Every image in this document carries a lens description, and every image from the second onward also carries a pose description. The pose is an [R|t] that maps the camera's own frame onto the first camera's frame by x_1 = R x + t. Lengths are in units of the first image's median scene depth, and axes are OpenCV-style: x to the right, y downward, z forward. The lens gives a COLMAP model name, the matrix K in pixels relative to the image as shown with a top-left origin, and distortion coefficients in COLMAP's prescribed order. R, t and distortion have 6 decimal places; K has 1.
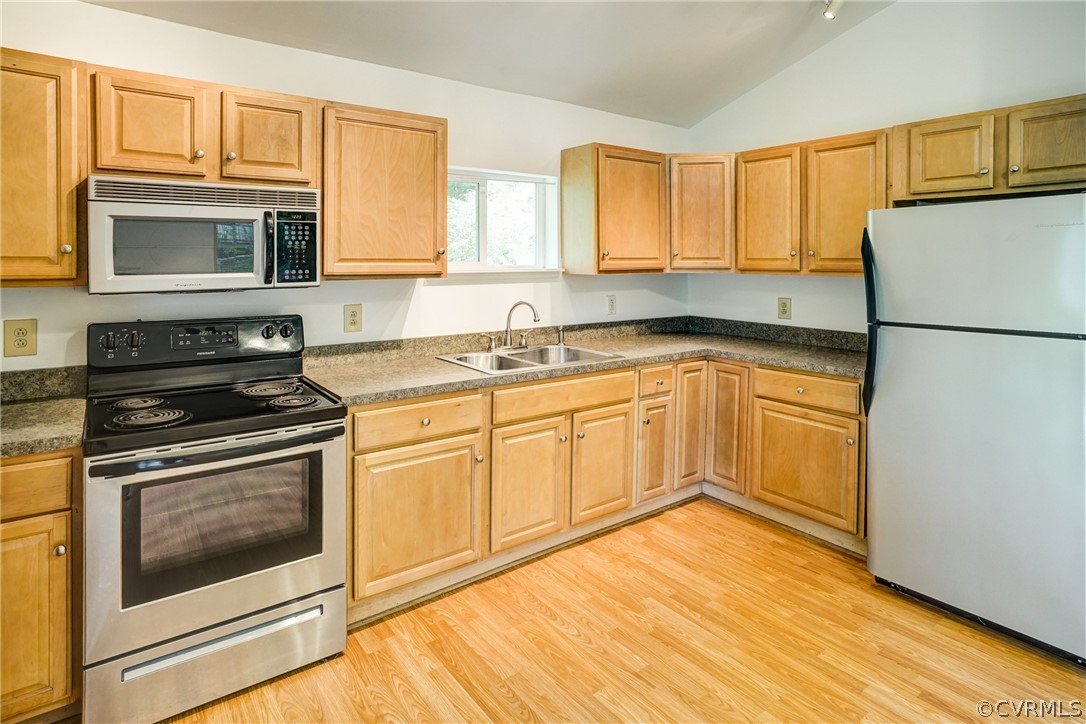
lens RADIAL K [[563.8, 0, 547.2], [0, 563.8, 268.2], [0, 0, 1]] dist [-0.087617, 0.038403]
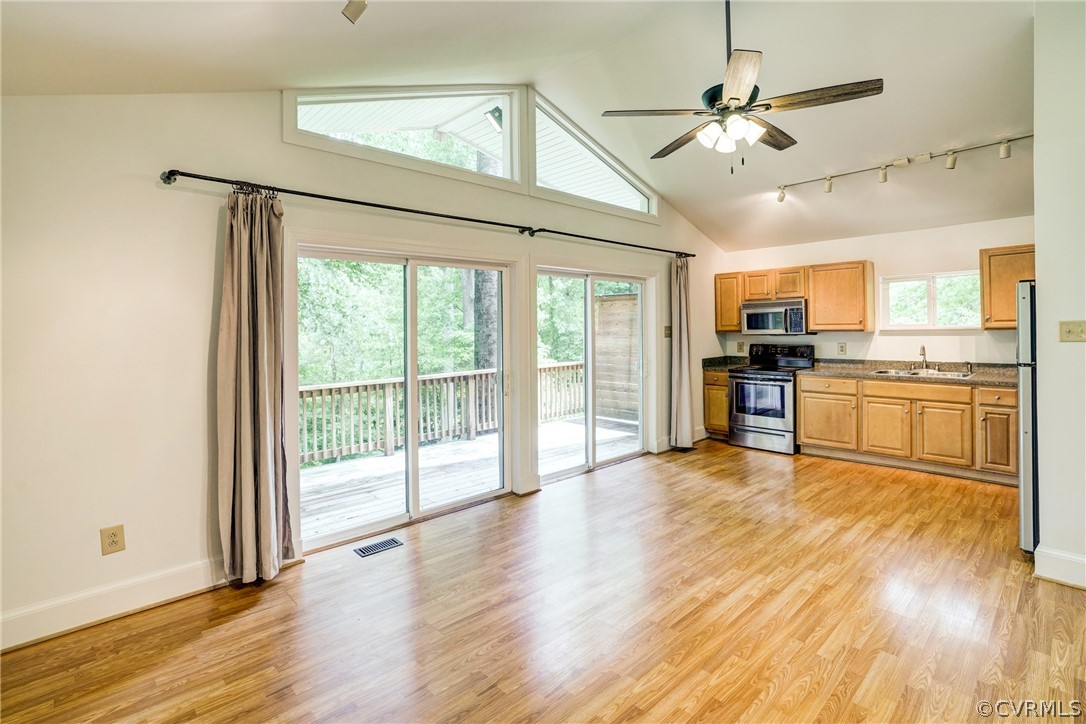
lens RADIAL K [[518.2, 0, 540.3], [0, 518.2, 325.0], [0, 0, 1]] dist [-0.044666, 0.000626]
pose [[0.077308, -0.008323, -0.996973, 1.957811], [0.002987, 0.999963, -0.008116, 0.004510], [0.997003, -0.002351, 0.077330, -0.503139]]
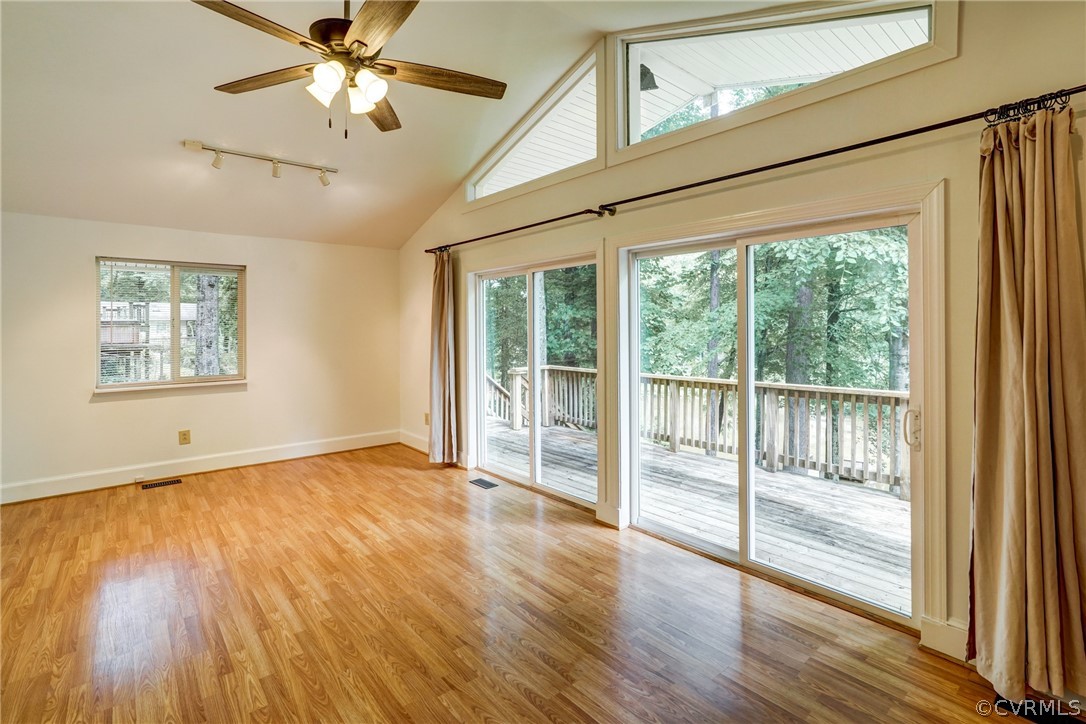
lens RADIAL K [[507.6, 0, 544.7], [0, 507.6, 325.0], [0, 0, 1]] dist [-0.020544, 0.000733]
pose [[-0.999531, -0.000906, -0.030619, 0.300460], [-0.001050, 0.999988, 0.004706, -0.014106], [0.030615, 0.004736, -0.999520, 1.145783]]
